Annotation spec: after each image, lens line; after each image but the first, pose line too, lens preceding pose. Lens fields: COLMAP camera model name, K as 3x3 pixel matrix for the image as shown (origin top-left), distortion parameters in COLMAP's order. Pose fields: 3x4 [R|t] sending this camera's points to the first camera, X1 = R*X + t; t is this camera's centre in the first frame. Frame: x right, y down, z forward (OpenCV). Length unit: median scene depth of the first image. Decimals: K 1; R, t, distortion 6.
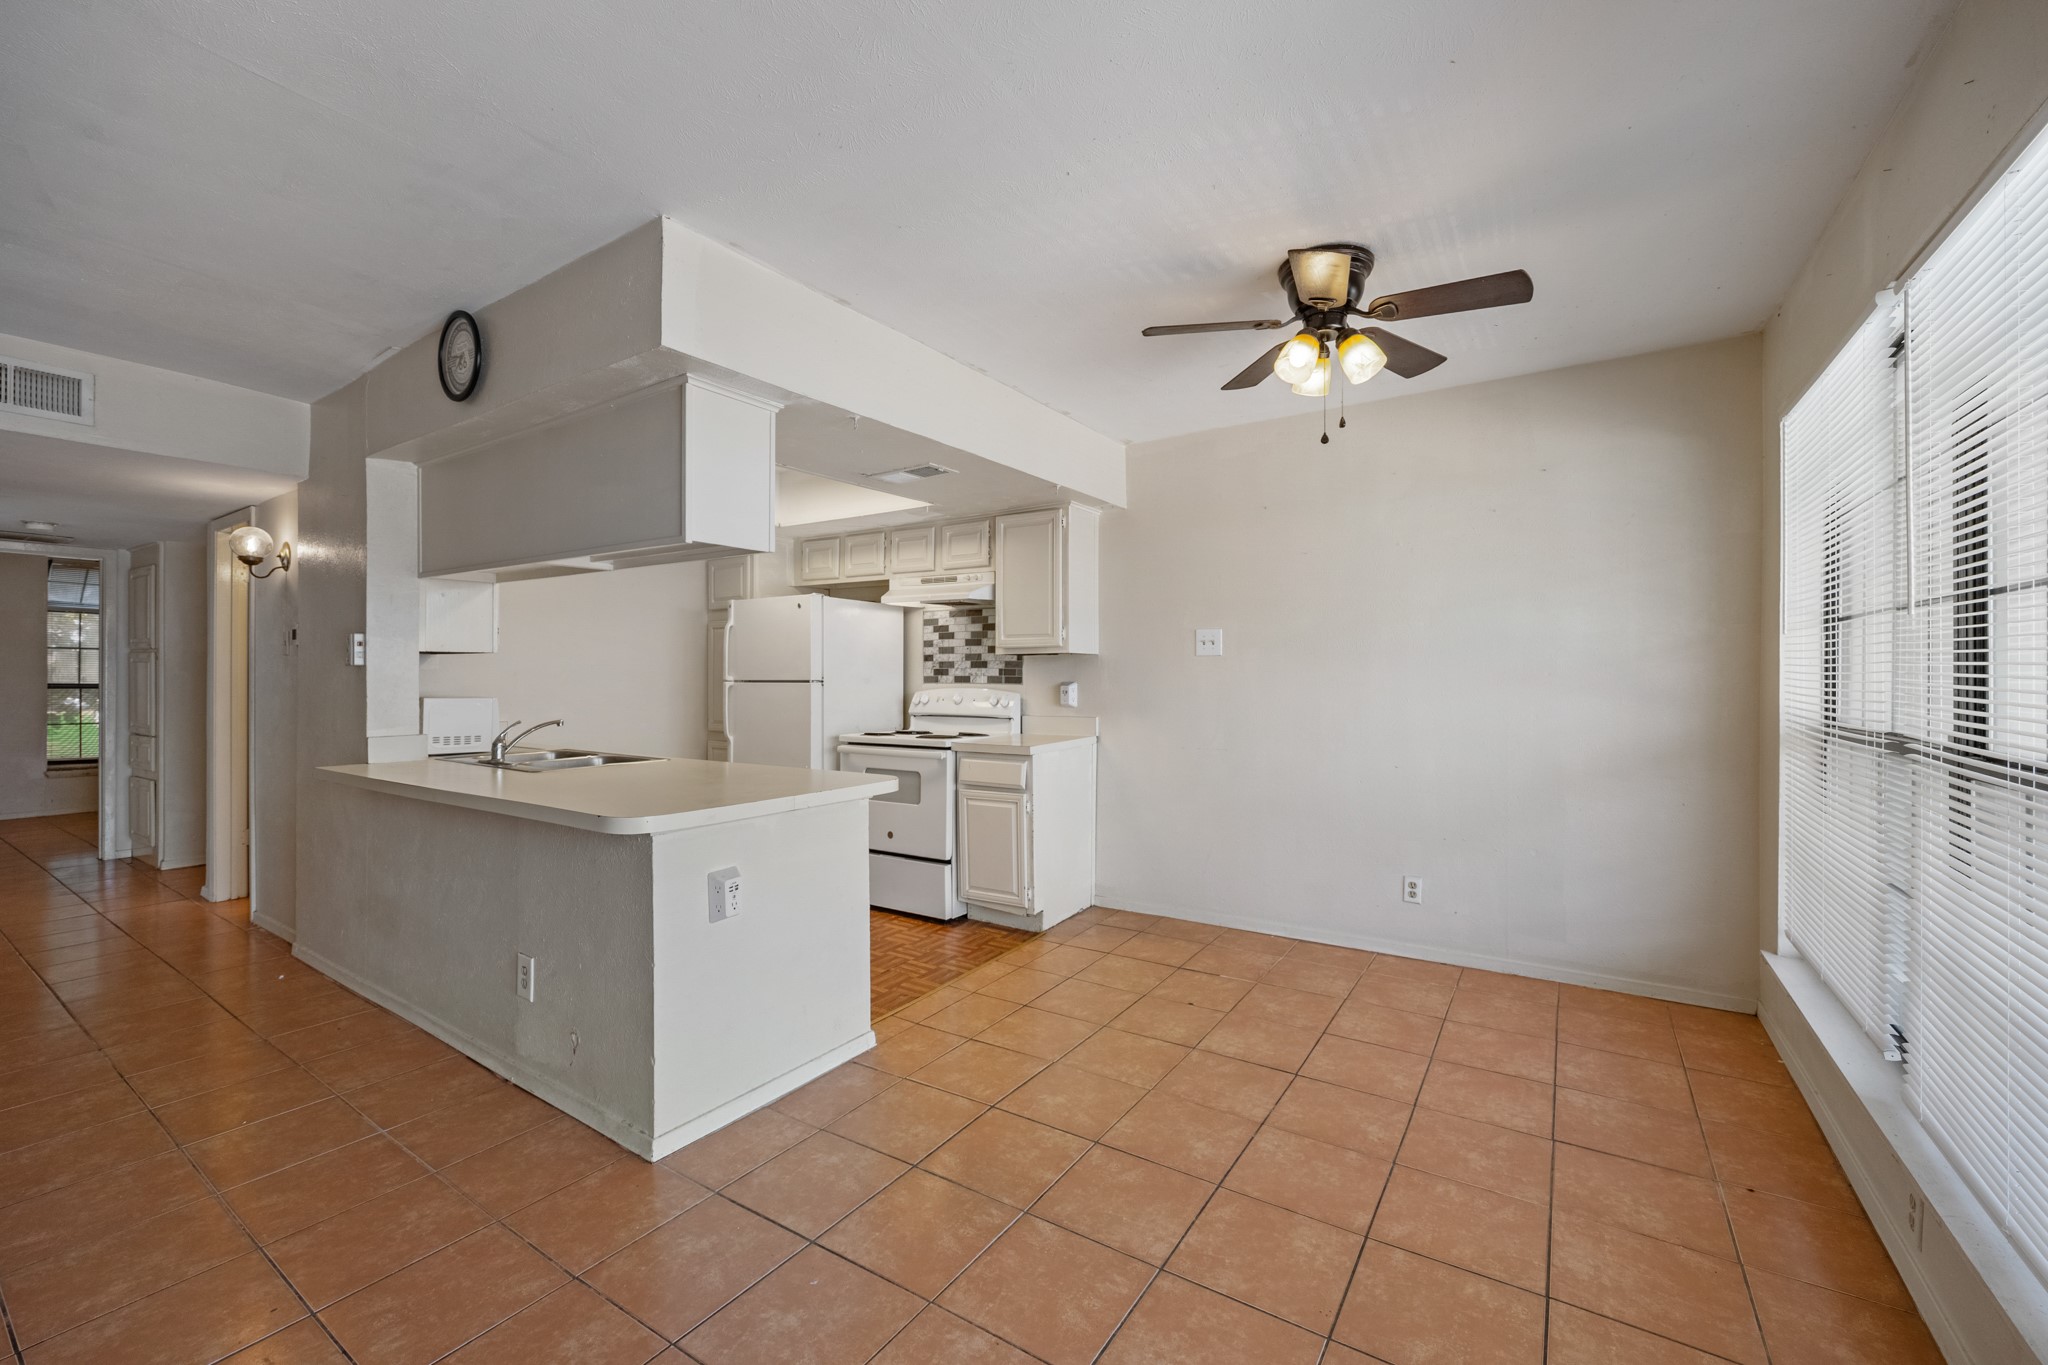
lens RADIAL K [[823.6, 0, 1031.5], [0, 823.6, 674.3], [0, 0, 1]] dist [-0.011230, 0.001162]
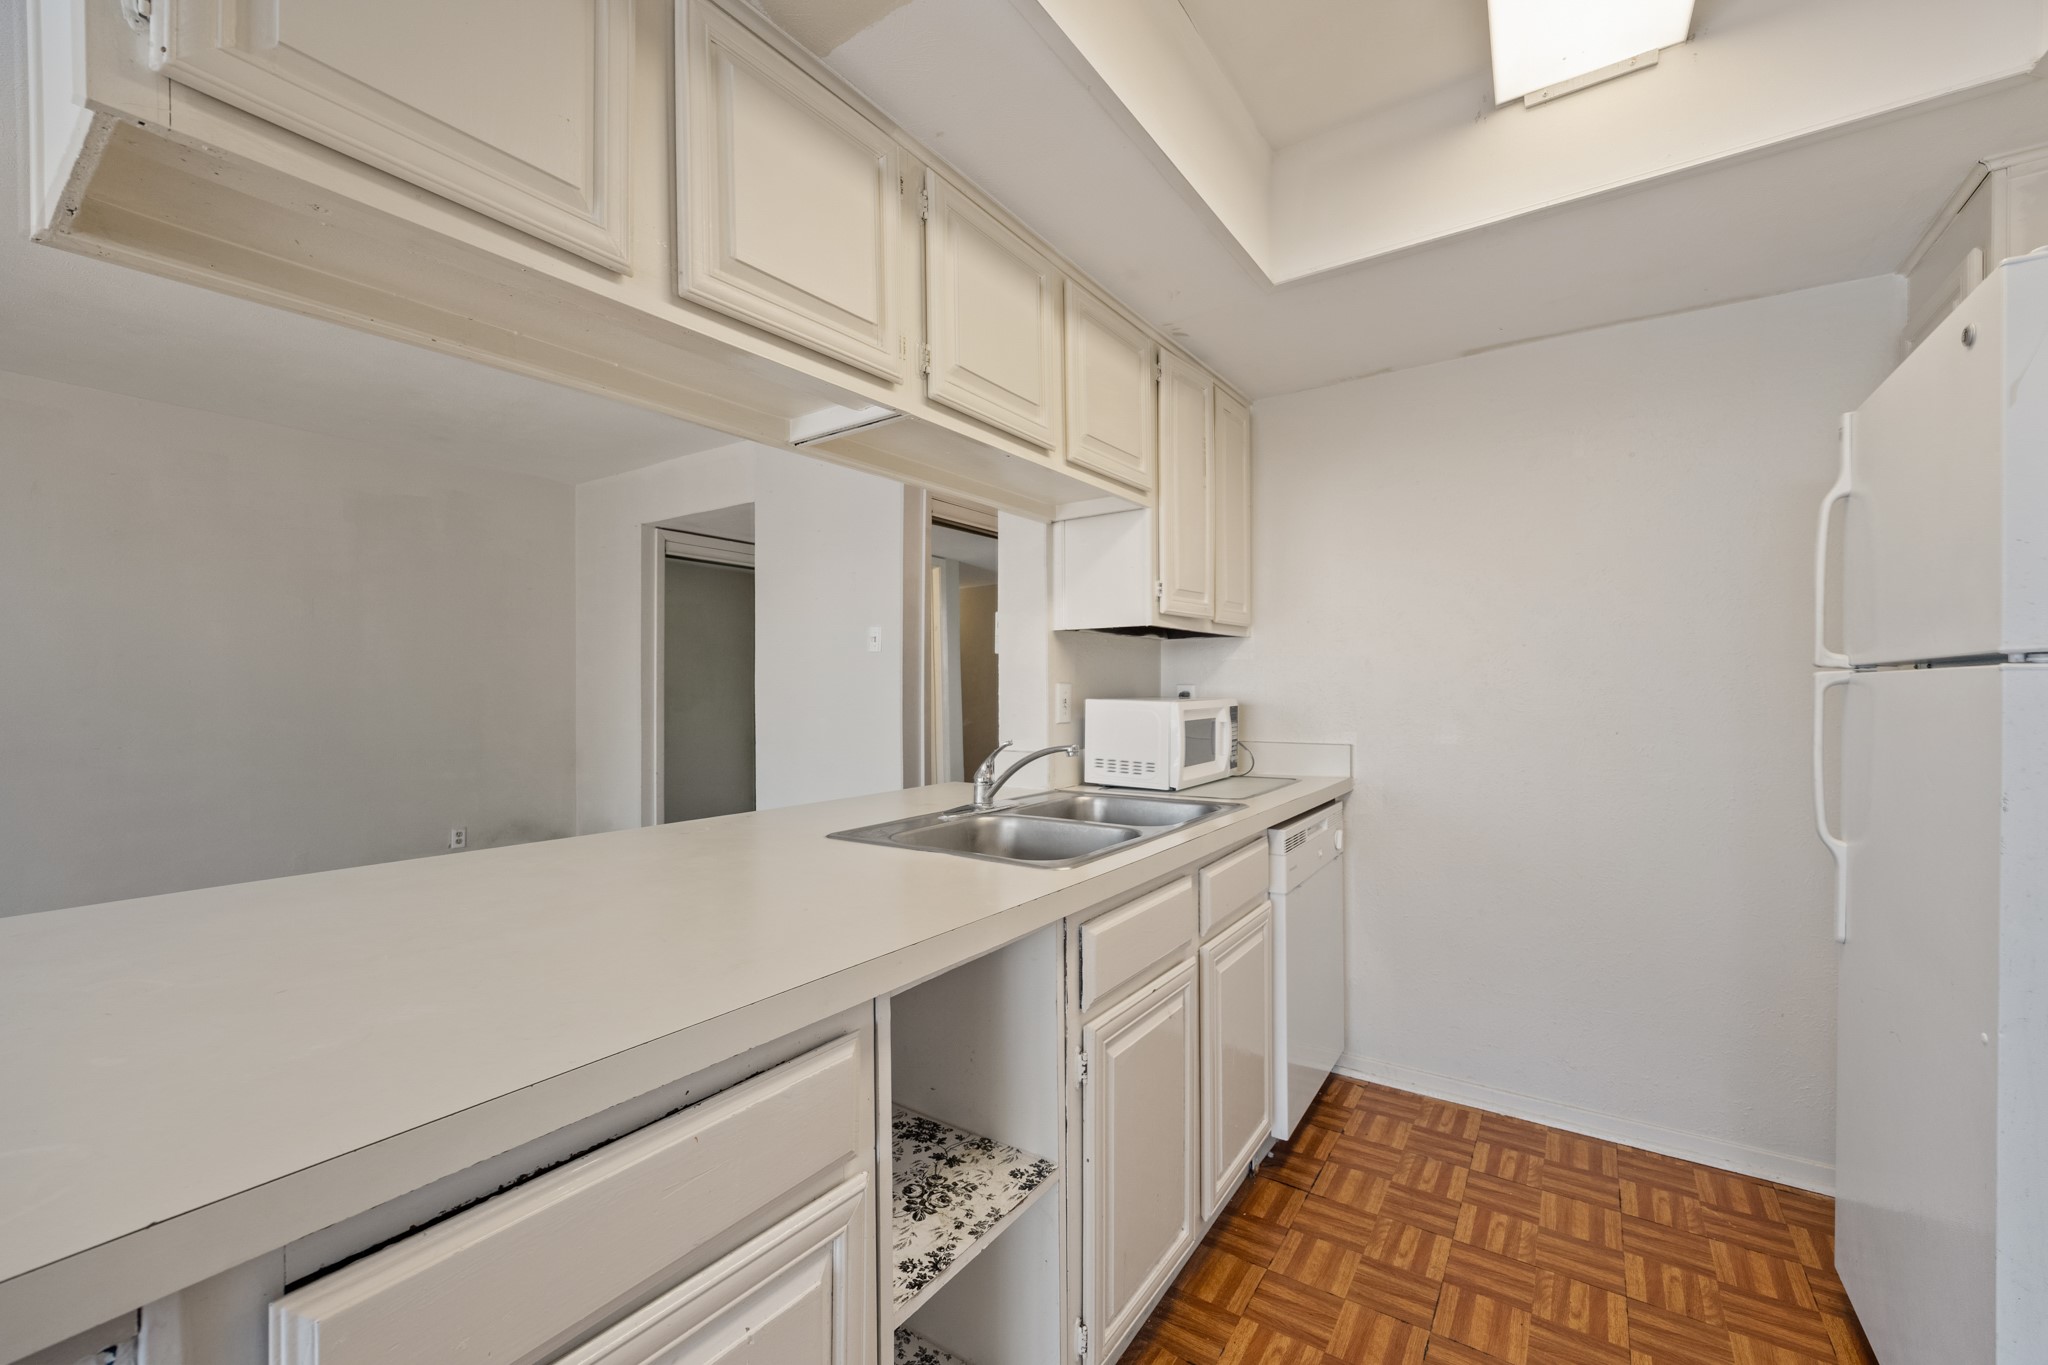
lens RADIAL K [[823.6, 0, 1024.9], [0, 823.6, 691.6], [0, 0, 1]] dist [-0.011230, 0.001162]
pose [[-0.040626, 0.005946, -0.999157, -0.031920], [0.009728, 0.999937, 0.005556, 0.012132], [0.999127, -0.009494, -0.040681, 0.683720]]
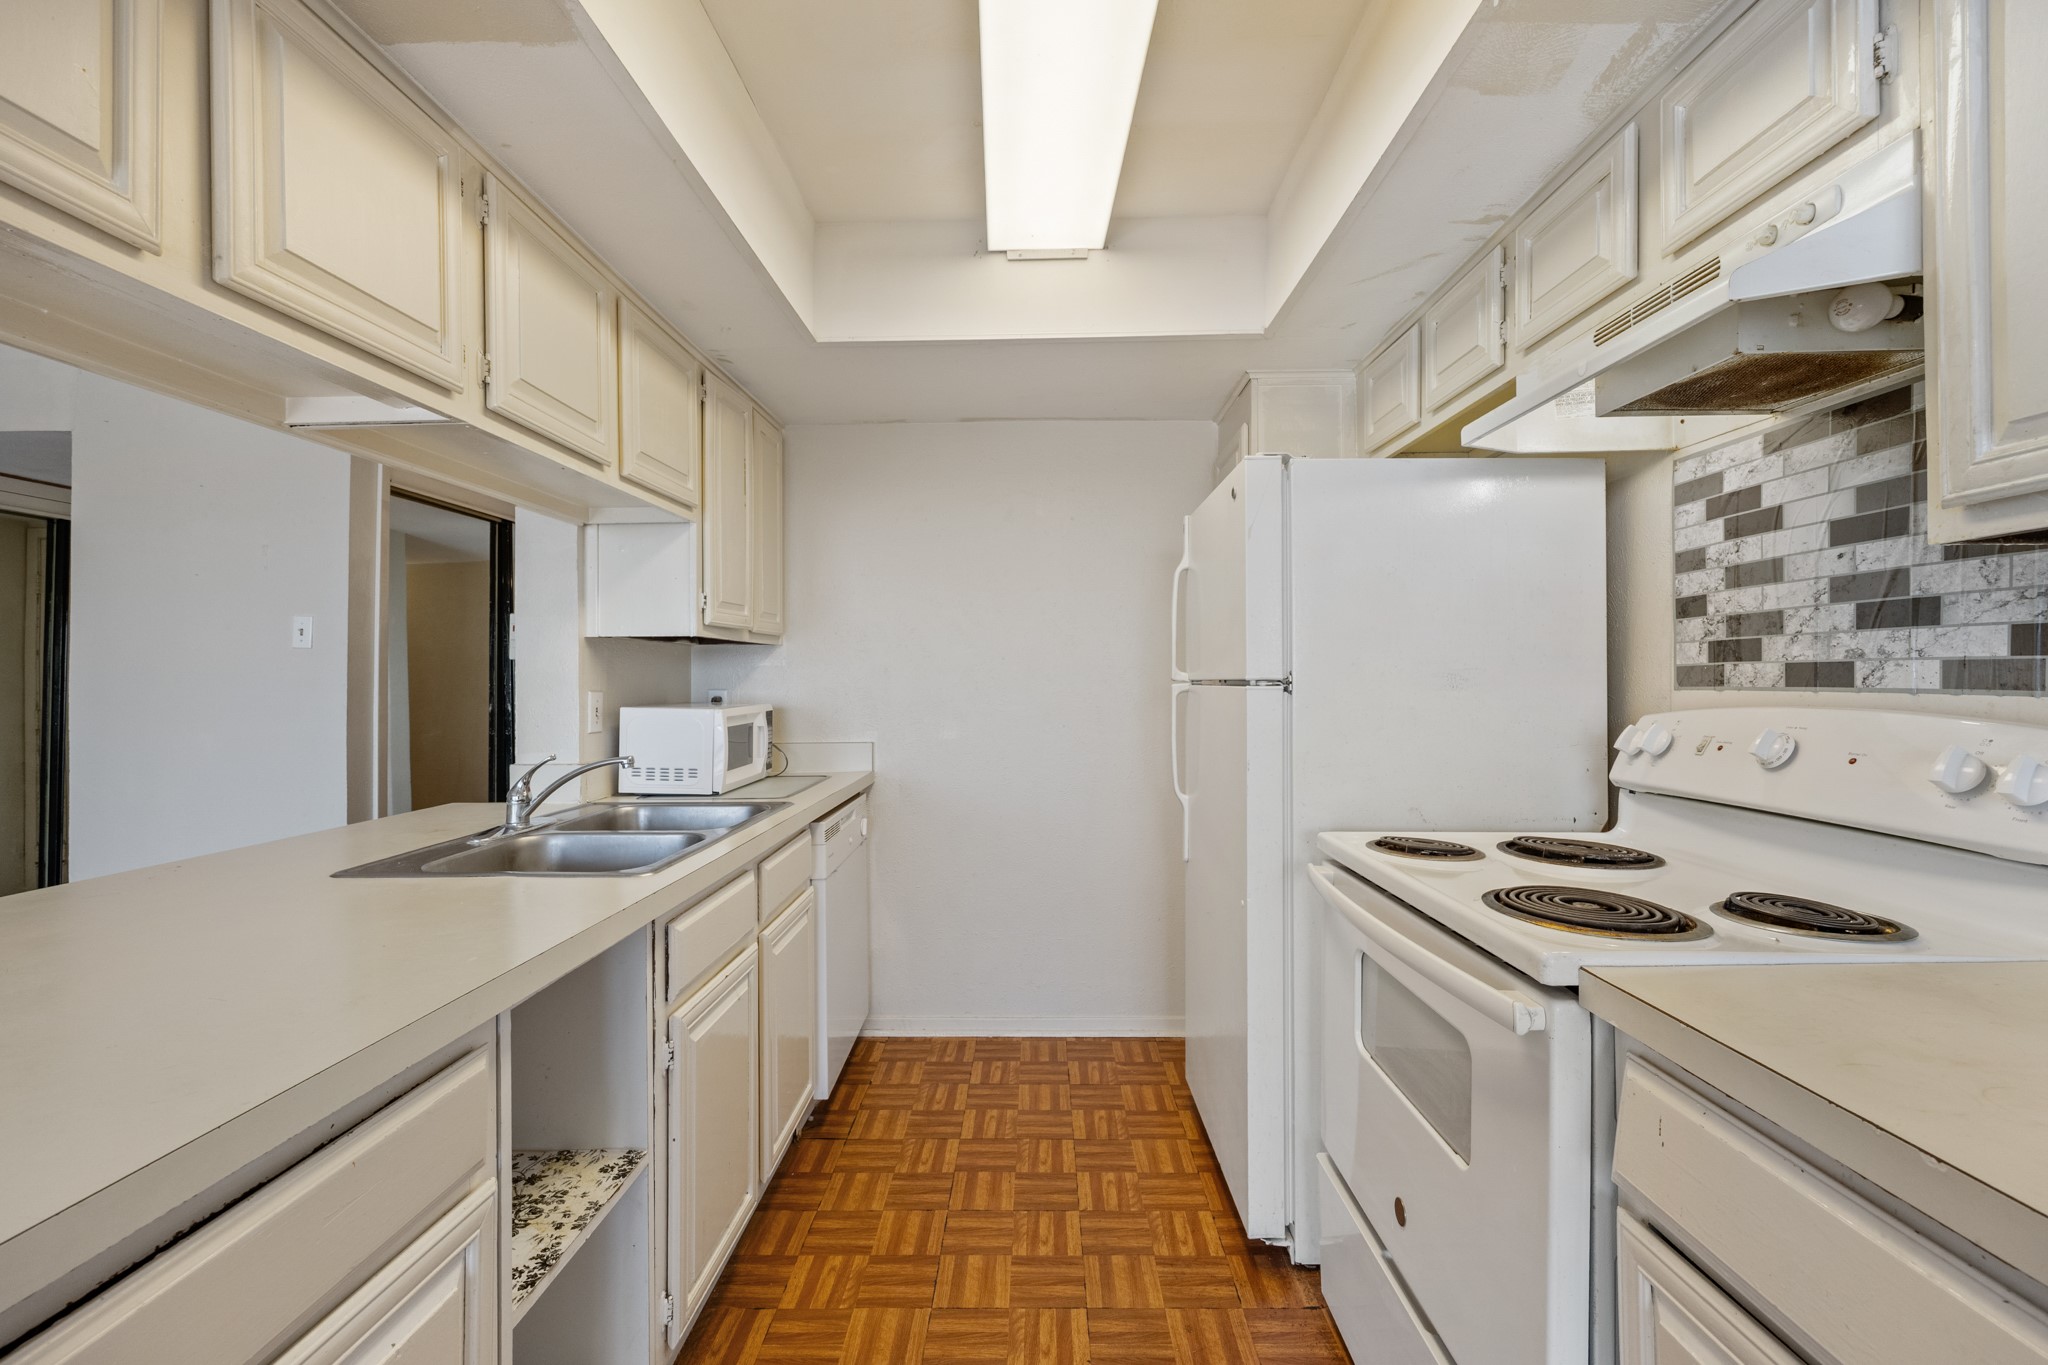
lens RADIAL K [[823.6, 0, 1029.8], [0, 823.6, 677.4], [0, 0, 1]] dist [-0.011230, 0.001162]
pose [[0.519412, -0.006436, -0.854500, 0.008769], [0.009248, 0.999955, -0.001910, 0.005238], [0.854474, -0.006910, 0.519448, 0.655360]]
